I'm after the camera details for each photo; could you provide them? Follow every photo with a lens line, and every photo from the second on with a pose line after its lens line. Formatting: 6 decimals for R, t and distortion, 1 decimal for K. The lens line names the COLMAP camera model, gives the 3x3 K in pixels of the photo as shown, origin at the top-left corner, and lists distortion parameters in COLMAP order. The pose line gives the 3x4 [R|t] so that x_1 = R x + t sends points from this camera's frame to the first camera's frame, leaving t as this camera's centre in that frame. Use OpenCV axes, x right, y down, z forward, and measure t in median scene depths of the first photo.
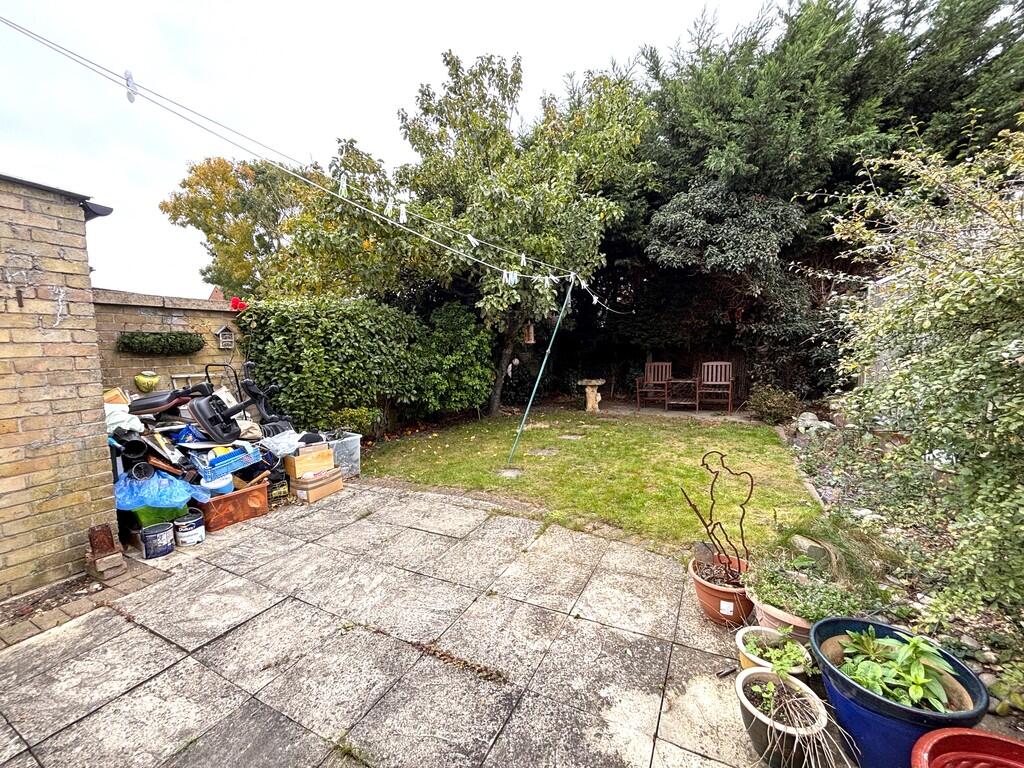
lens RADIAL K [[414.8, 0, 512.2], [0, 414.8, 381.5], [0, 0, 1]] dist [-0.000250, -0.000007]
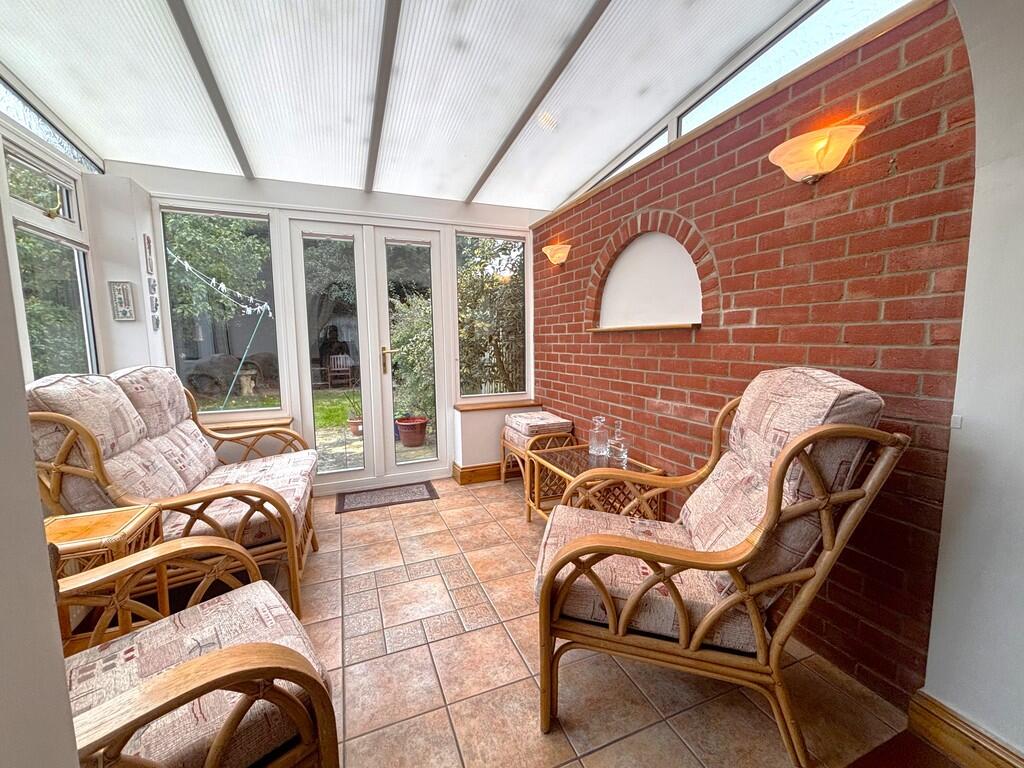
lens RADIAL K [[414.8, 0, 511.4], [0, 414.8, 385.0], [0, 0, 1]] dist [-0.000250, -0.000007]
pose [[0.634397, -0.067081, 0.770091, -0.272943], [0.064754, 0.997338, 0.033532, 0.050612], [-0.770290, 0.028594, 0.637052, -0.432918]]
